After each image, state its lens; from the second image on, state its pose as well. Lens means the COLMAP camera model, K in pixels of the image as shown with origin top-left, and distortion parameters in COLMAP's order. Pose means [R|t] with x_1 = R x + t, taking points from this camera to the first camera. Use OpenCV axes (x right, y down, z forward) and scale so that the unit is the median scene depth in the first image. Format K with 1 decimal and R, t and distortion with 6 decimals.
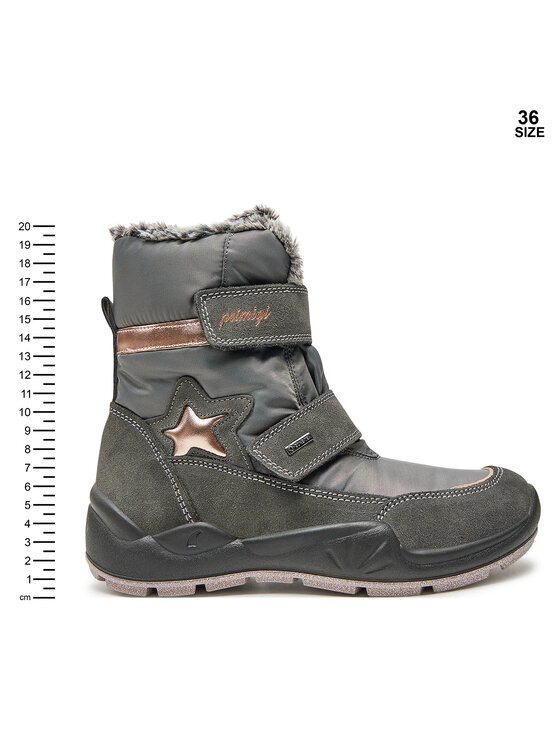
lens RADIAL K [[652.9, 0, 280.0], [0, 652.9, 373.0], [0, 0, 1]] dist [0.090741, 0.000332]
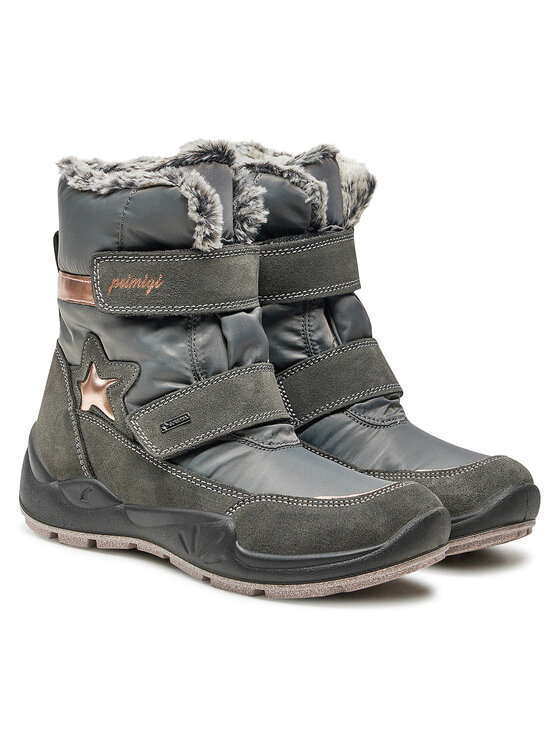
lens RADIAL K [[1938.2, 0, 280.0], [0, 1938.2, 373.0], [0, 0, 1]] dist [1.250338, 0.188891]
pose [[0.827099, 0.173642, -0.534561, 1.669973], [-0.054676, 0.971428, 0.230952, -0.630372], [0.559390, -0.161793, 0.812961, -1.231507]]
